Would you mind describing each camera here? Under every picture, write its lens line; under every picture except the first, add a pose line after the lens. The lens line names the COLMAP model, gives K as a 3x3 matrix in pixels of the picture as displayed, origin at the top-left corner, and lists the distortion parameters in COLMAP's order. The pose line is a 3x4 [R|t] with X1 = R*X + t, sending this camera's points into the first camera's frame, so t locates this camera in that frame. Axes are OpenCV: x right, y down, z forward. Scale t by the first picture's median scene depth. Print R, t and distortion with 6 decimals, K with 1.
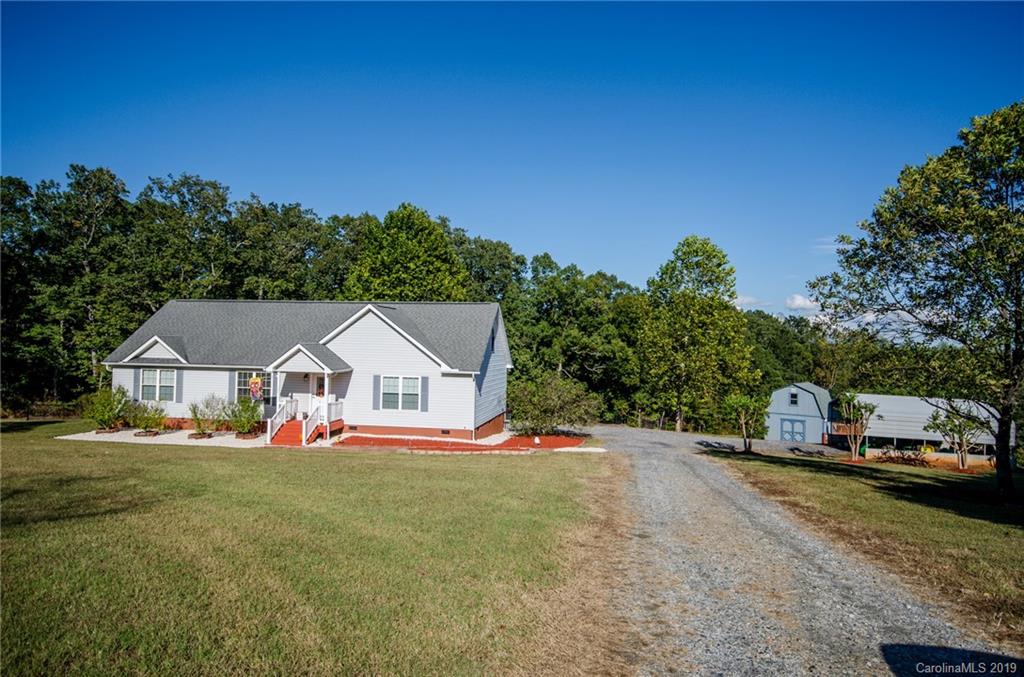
lens RADIAL K [[645.3, 0, 514.5], [0, 645.3, 334.1], [0, 0, 1]] dist [0.024304, 0.001495]
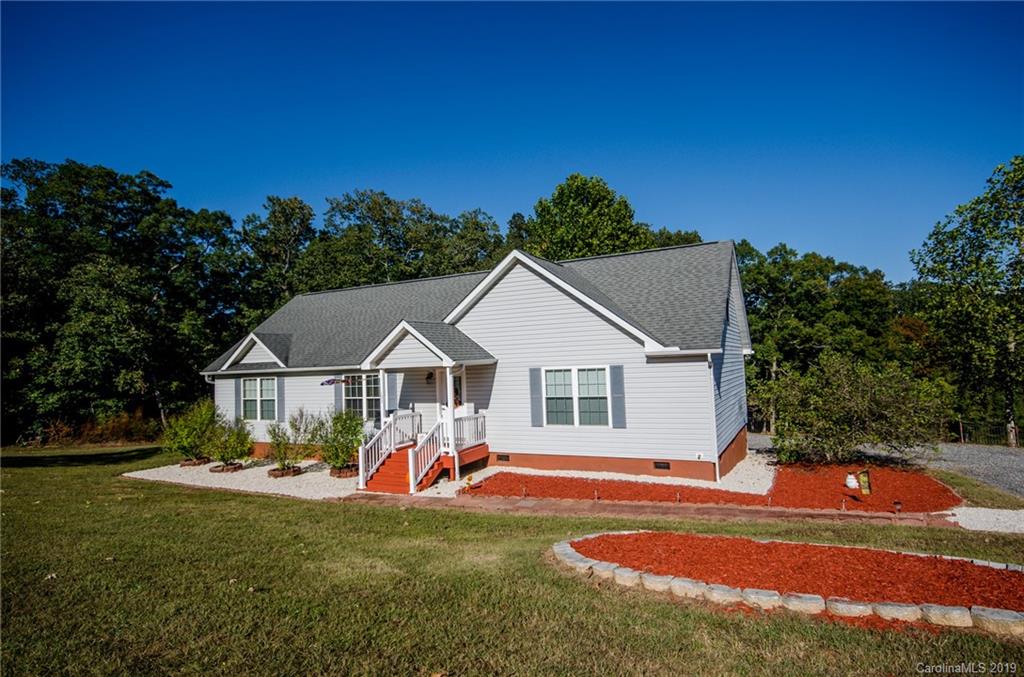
lens RADIAL K [[554.7, 0, 517.3], [0, 554.7, 337.6], [0, 0, 1]] dist [0.015852, 0.004021]
pose [[0.950628, -0.070713, -0.302168, -0.071449], [0.062248, 0.997354, -0.037564, 0.053021], [0.304025, 0.016899, 0.952514, 0.501942]]
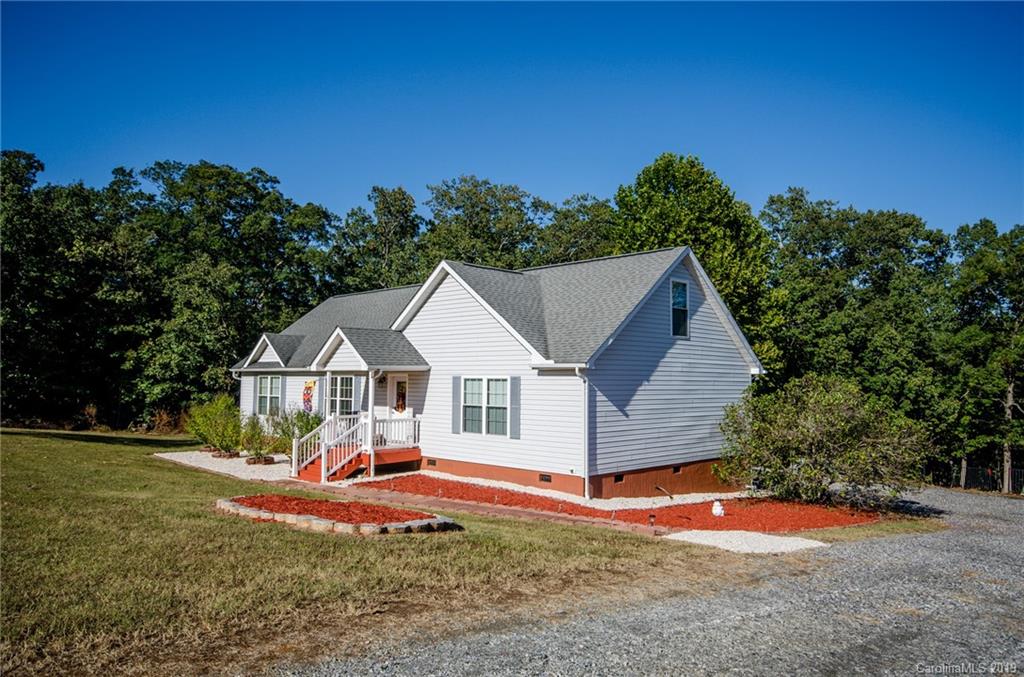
lens RADIAL K [[712.9, 0, 514.3], [0, 712.9, 332.9], [0, 0, 1]] dist [0.013889, 0.003801]
pose [[0.816900, -0.051248, -0.574498, 0.213454], [0.017184, 0.997765, -0.064571, 0.066056], [0.576523, 0.042876, 0.815955, 0.476372]]
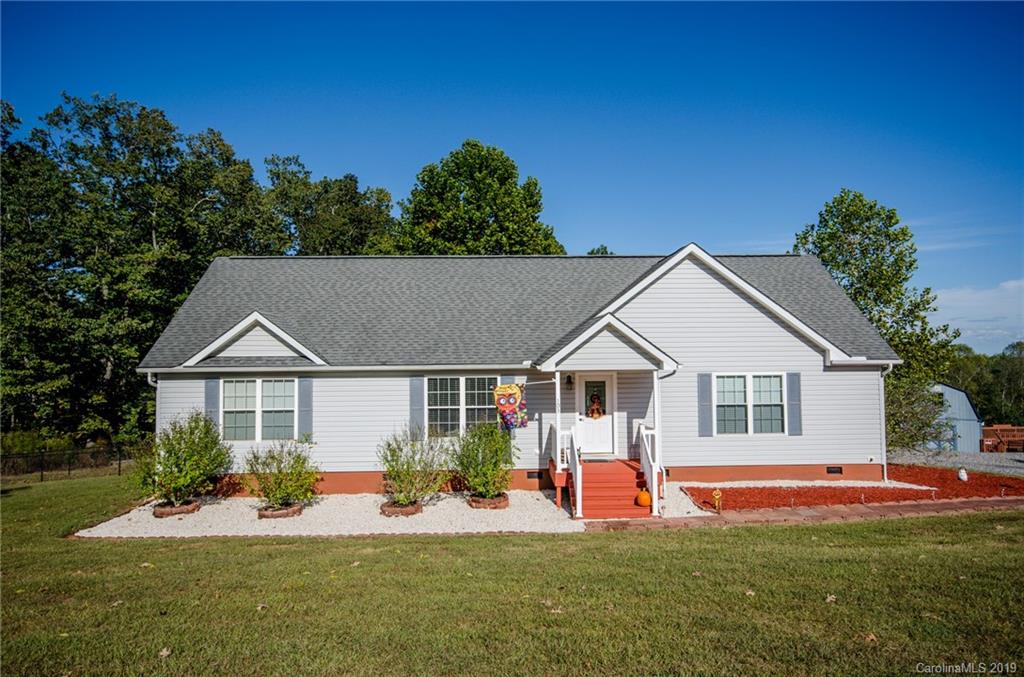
lens RADIAL K [[720.7, 0, 521.1], [0, 720.7, 327.4], [0, 0, 1]] dist [0.008558, 0.002853]
pose [[0.979030, -0.018781, 0.202851, -0.481669], [0.026561, 0.999009, -0.035701, 0.041482], [-0.201979, 0.040340, 0.978559, 0.422104]]
